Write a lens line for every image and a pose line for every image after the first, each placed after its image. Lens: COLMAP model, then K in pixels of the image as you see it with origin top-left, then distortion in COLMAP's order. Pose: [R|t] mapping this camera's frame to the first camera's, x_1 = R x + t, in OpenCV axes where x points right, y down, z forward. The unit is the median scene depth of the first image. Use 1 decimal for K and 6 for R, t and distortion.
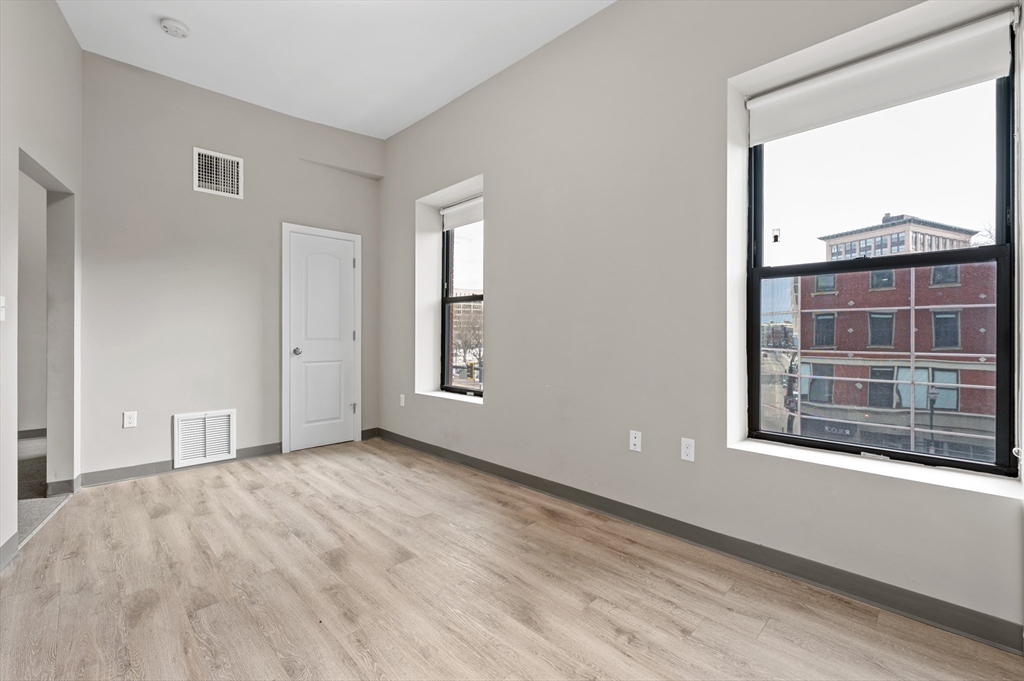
lens RADIAL K [[437.2, 0, 511.6], [0, 437.2, 337.7], [0, 0, 1]] dist [-0.000262, -0.000026]
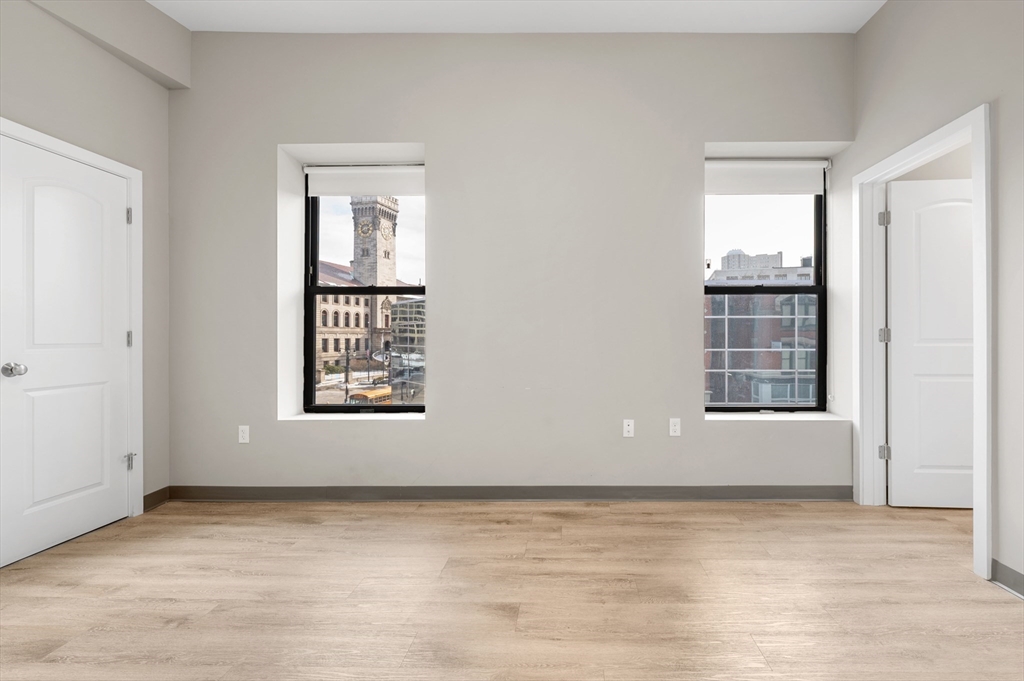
lens RADIAL K [[451.3, 0, 512.0], [0, 451.3, 340.5], [0, 0, 1]] dist [-0.001049, -0.000247]
pose [[0.714180, -0.008766, 0.699907, -0.611282], [0.008410, 0.999957, 0.003942, -0.000446], [-0.699911, 0.003071, 0.714223, 0.297442]]
